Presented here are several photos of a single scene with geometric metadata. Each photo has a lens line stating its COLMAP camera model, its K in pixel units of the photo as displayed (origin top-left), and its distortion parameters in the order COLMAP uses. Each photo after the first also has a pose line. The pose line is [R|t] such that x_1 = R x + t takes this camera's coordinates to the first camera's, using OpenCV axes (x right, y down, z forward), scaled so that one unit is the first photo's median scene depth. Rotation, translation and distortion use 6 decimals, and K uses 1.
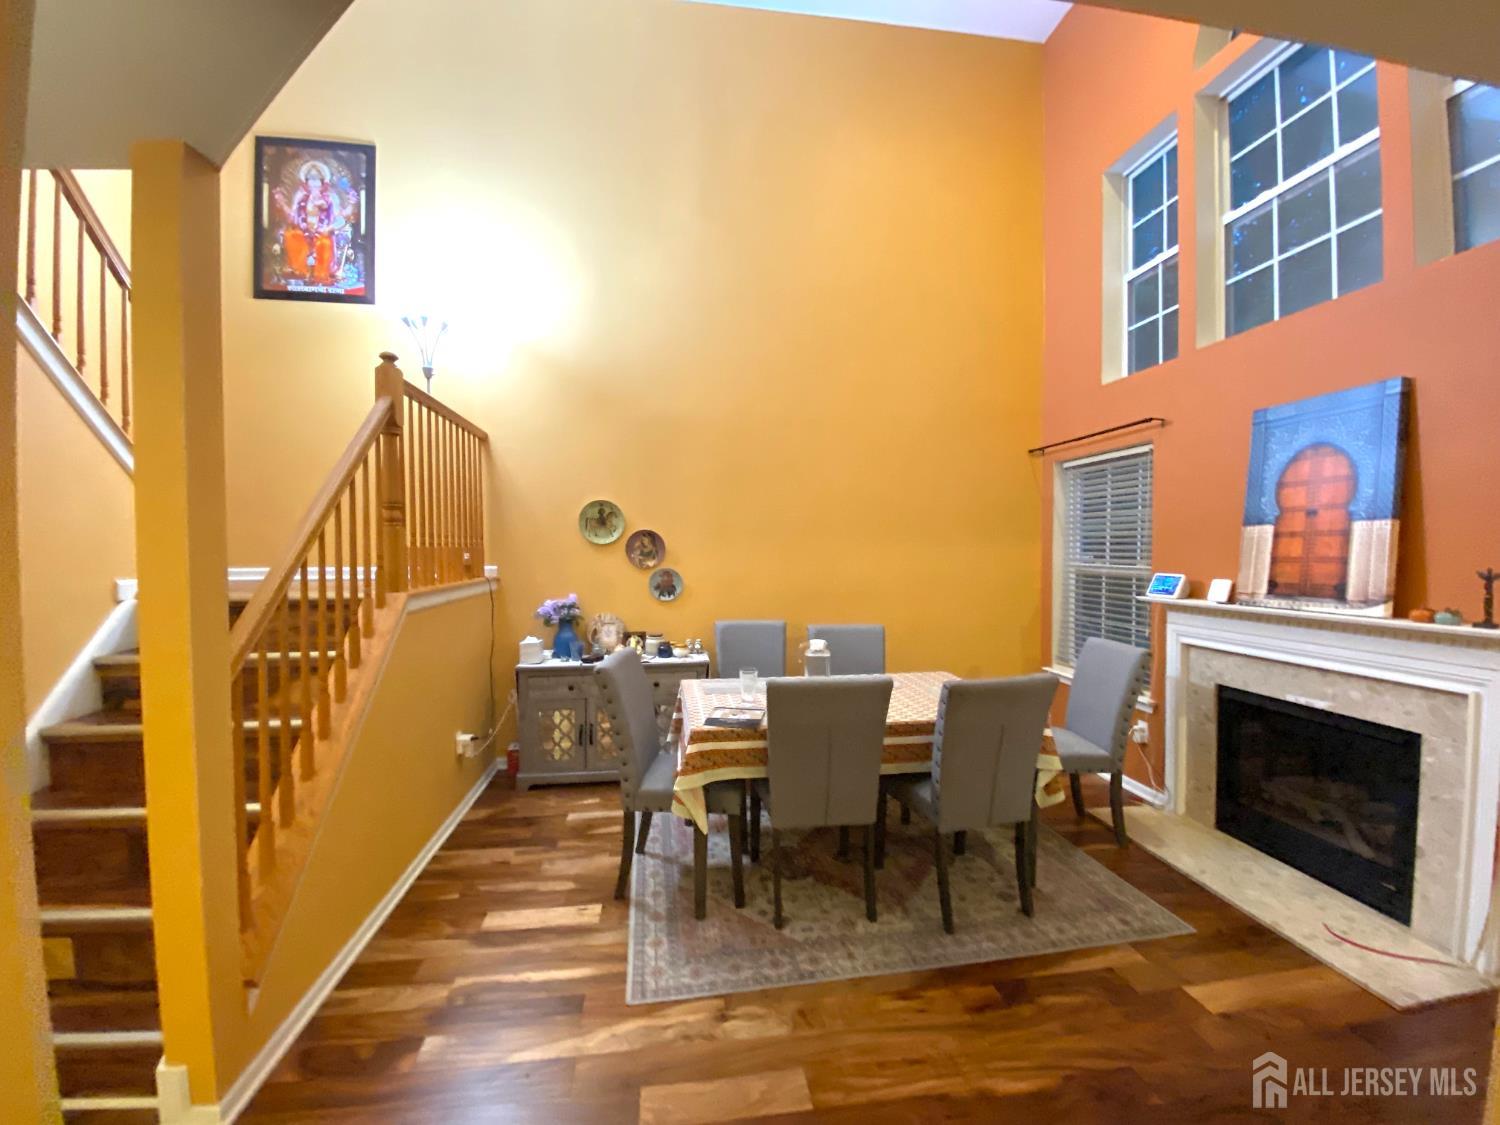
lens RADIAL K [[607.4, 0, 738.8], [0, 607.4, 552.6], [0, 0, 1]] dist [0.011004, -0.016472]
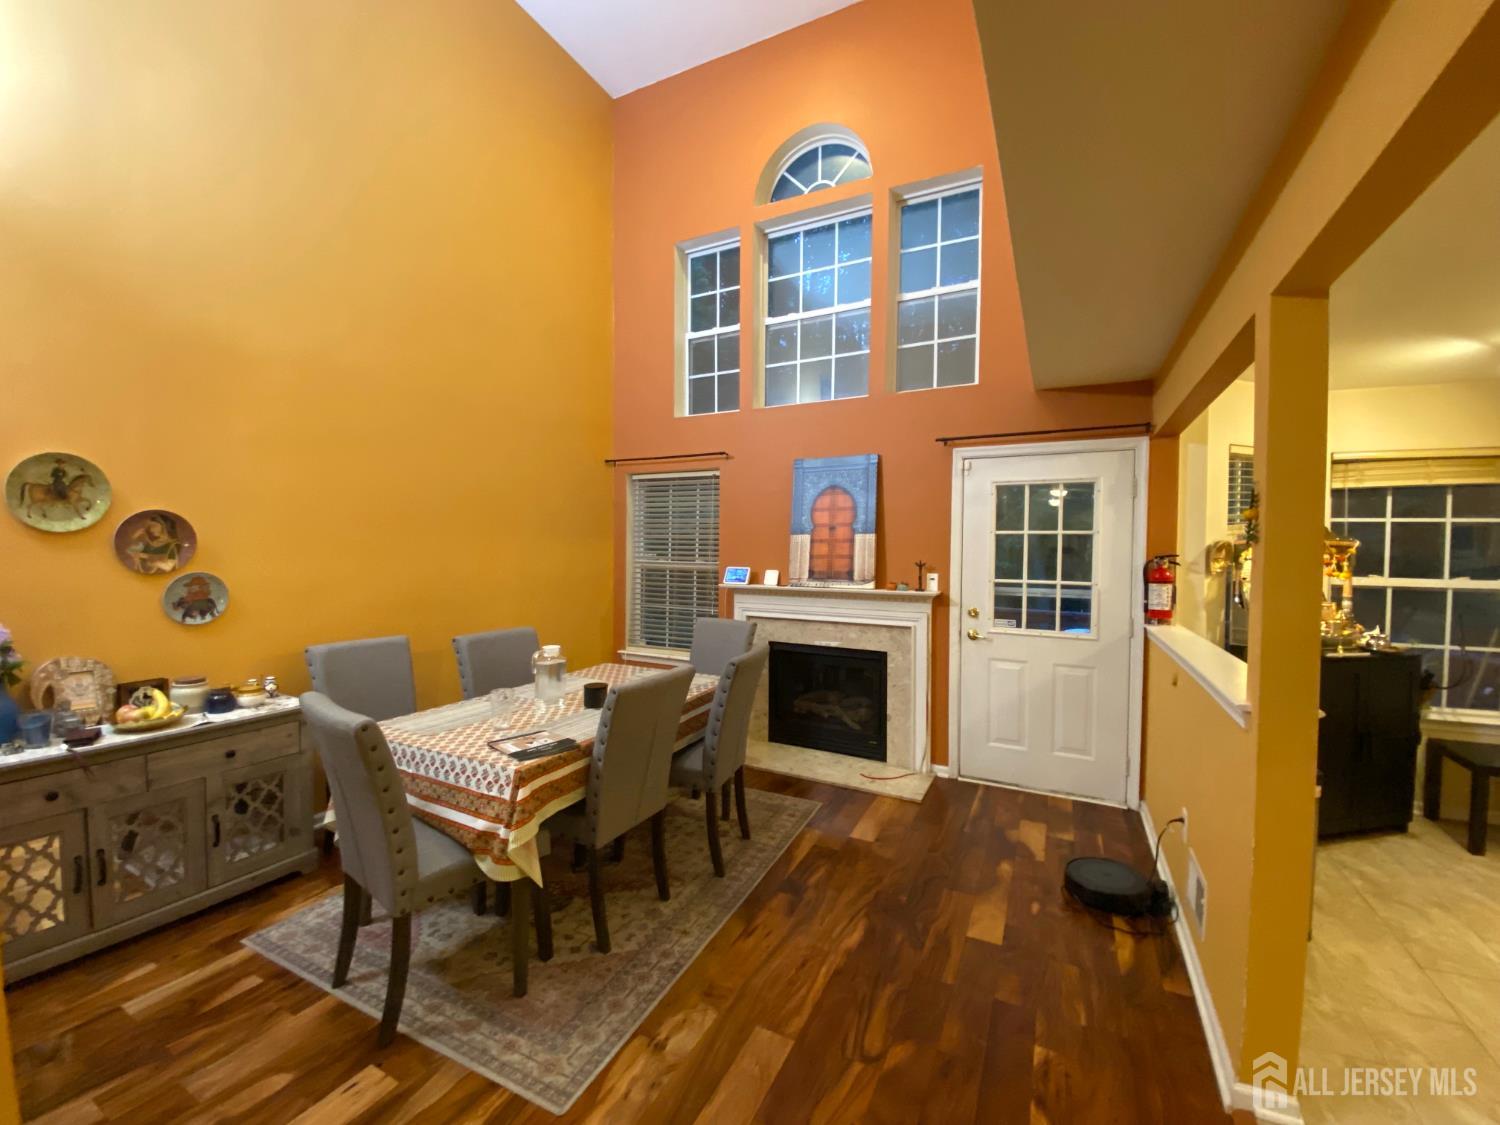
lens RADIAL K [[607.4, 0, 742.0], [0, 607.4, 558.3], [0, 0, 1]] dist [0.011004, -0.016472]
pose [[0.560619, -0.005631, 0.828055, -0.521557], [-0.005422, 0.999930, 0.010470, 0.000326], [-0.828056, -0.010359, 0.560549, 0.270594]]
